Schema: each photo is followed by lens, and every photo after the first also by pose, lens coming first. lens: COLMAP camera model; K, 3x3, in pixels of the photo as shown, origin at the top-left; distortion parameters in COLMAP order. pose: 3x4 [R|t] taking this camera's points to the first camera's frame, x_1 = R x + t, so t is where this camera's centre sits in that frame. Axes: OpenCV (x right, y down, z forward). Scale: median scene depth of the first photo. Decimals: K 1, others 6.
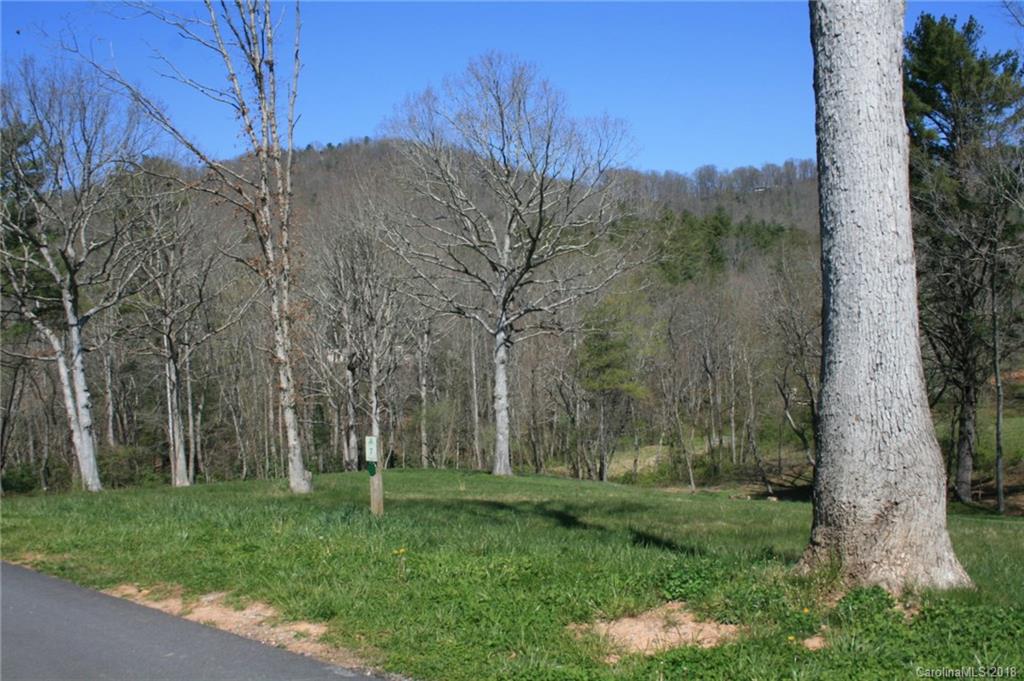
lens RADIAL K [[1043.8, 0, 512.0], [0, 1043.8, 340.5], [0, 0, 1]] dist [-0.129402, 0.012597]
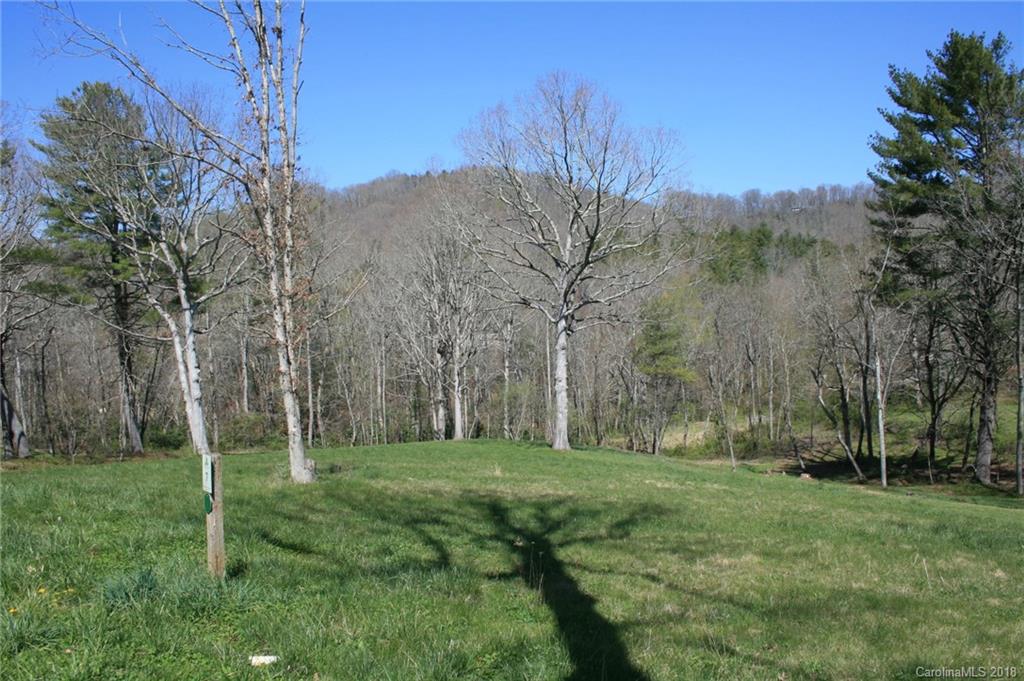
lens RADIAL K [[838.3, 0, 509.2], [0, 838.3, 341.3], [0, 0, 1]] dist [-0.173388, 0.097273]
pose [[0.994991, 0.015090, -0.098816, 0.020817], [-0.013837, 0.999815, 0.013344, 0.002191], [0.098999, -0.011910, 0.995016, 0.098220]]
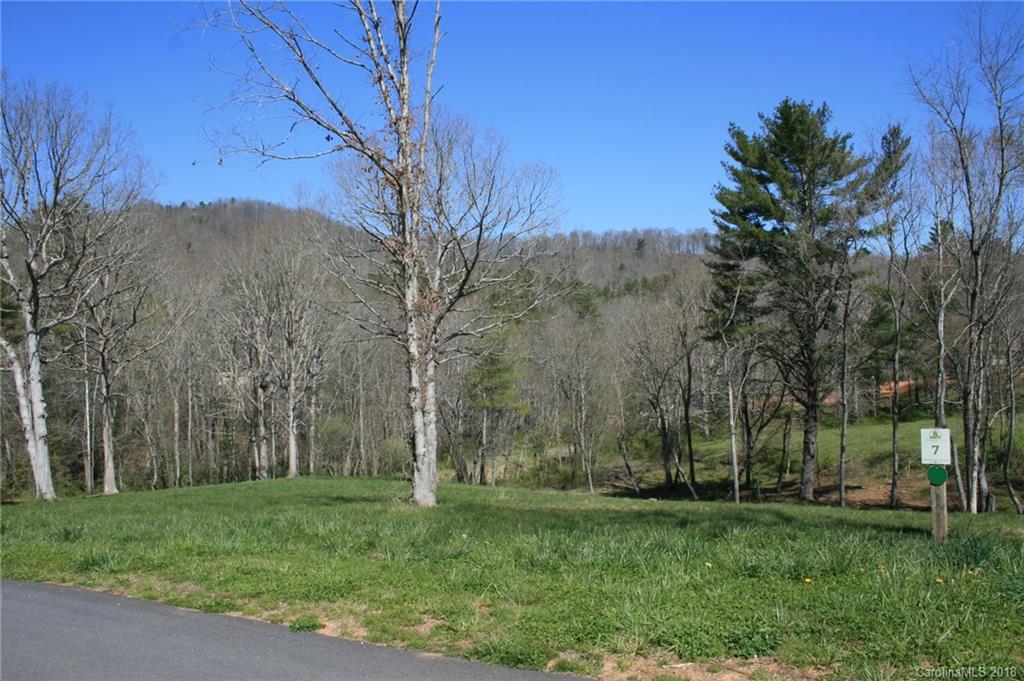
lens RADIAL K [[838.3, 0, 509.2], [0, 838.3, 341.3], [0, 0, 1]] dist [-0.173388, 0.097273]
pose [[0.979568, 0.020594, 0.200054, -0.101987], [-0.013181, 0.999179, -0.038313, 0.011696], [-0.200679, 0.034893, 0.979035, 0.100944]]
